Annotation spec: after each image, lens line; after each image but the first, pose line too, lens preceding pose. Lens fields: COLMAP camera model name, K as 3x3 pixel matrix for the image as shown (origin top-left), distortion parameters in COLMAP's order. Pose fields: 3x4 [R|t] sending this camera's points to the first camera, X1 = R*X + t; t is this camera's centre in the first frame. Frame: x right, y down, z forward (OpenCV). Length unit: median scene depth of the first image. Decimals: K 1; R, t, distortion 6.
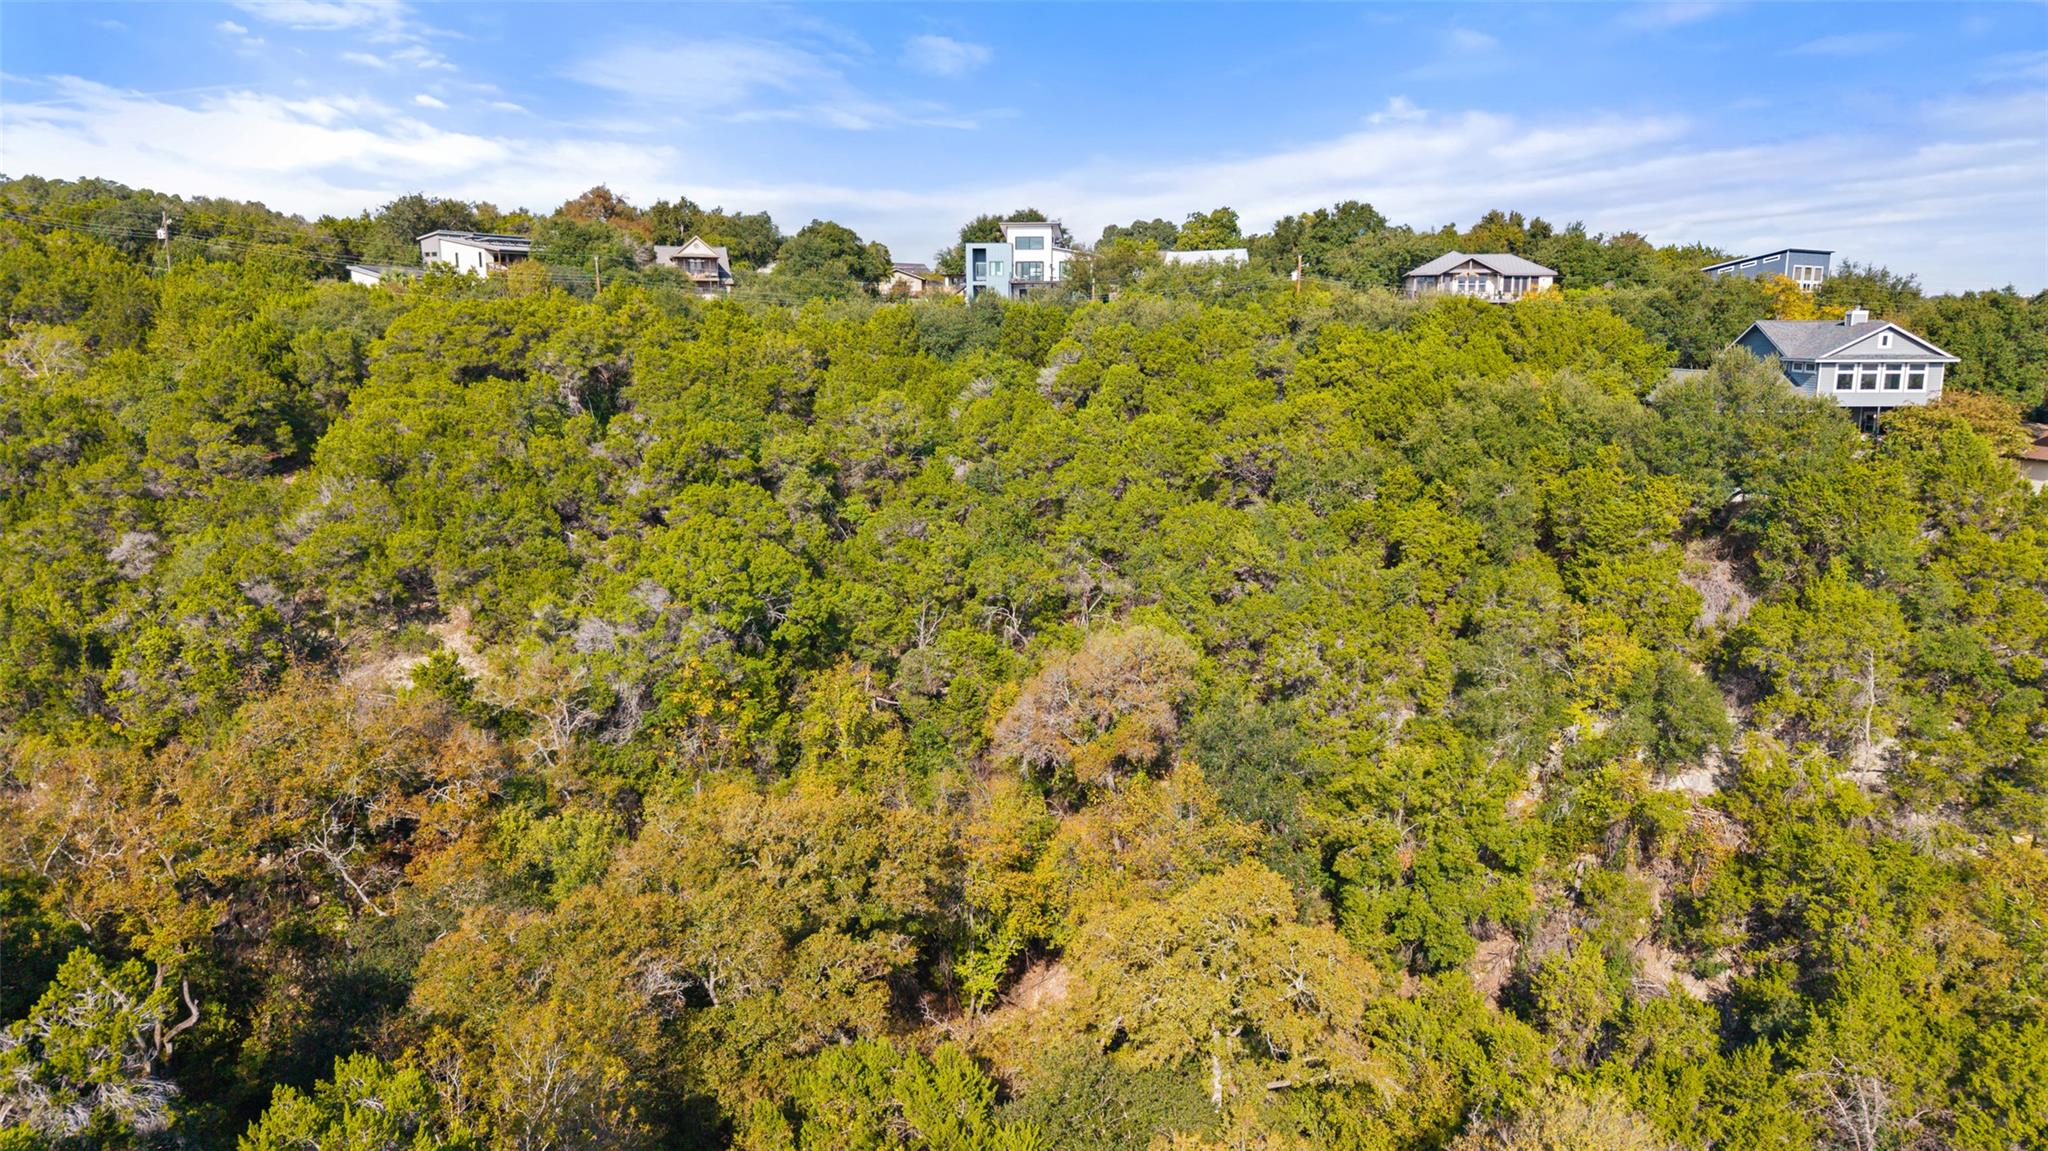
lens RADIAL K [[1320.8, 0, 1045.4], [0, 1320.8, 585.1], [0, 0, 1]] dist [0.016923, -0.005030]
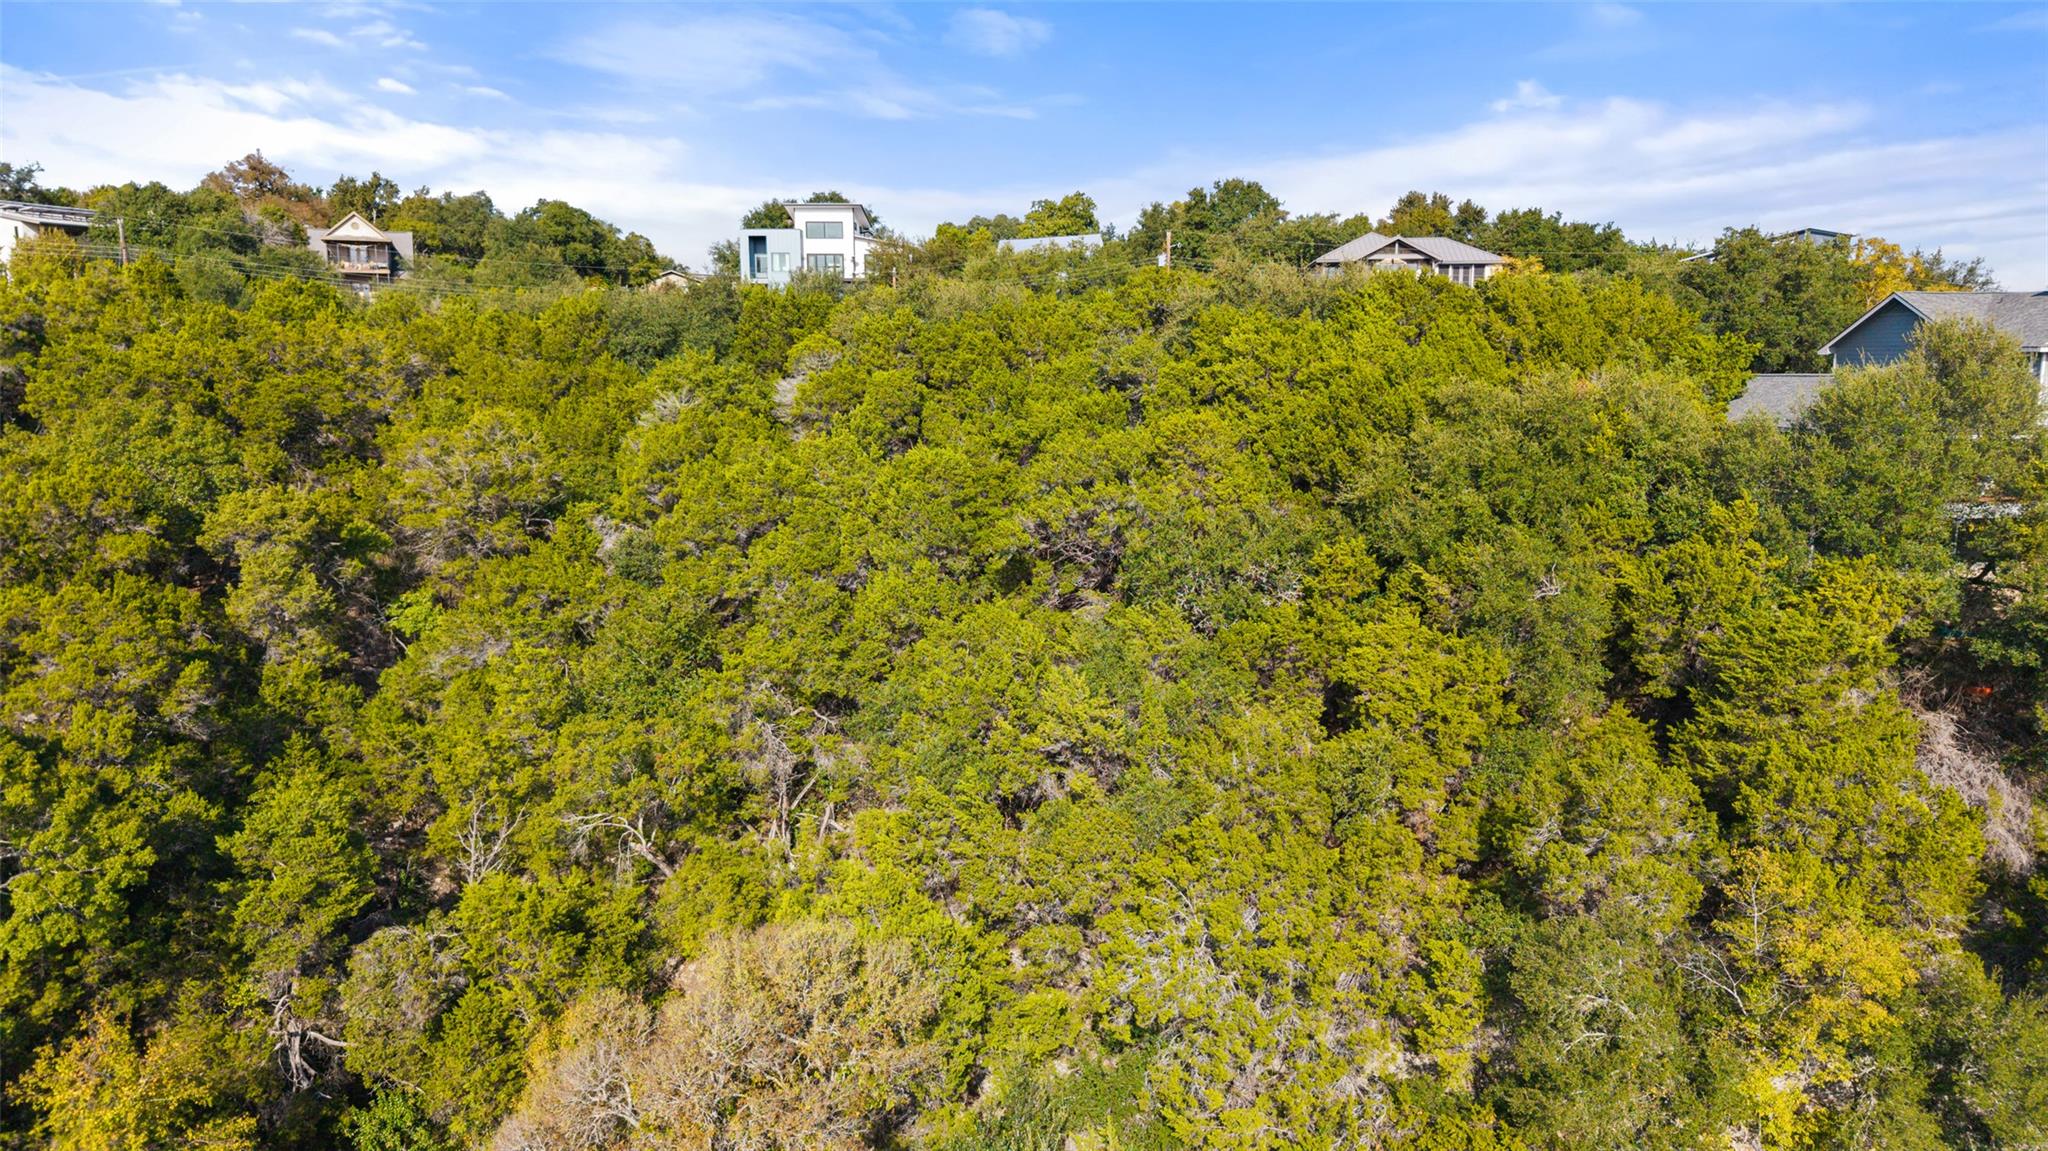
lens RADIAL K [[1362.2, 0, 1024.0], [0, 1362.2, 575.5], [0, 0, 1]] dist [0.050210, -0.066247]
pose [[0.997232, -0.012343, 0.073319, 0.091517], [0.015162, 0.999162, -0.038015, -0.054216], [-0.072789, 0.039021, 0.996584, 0.434739]]
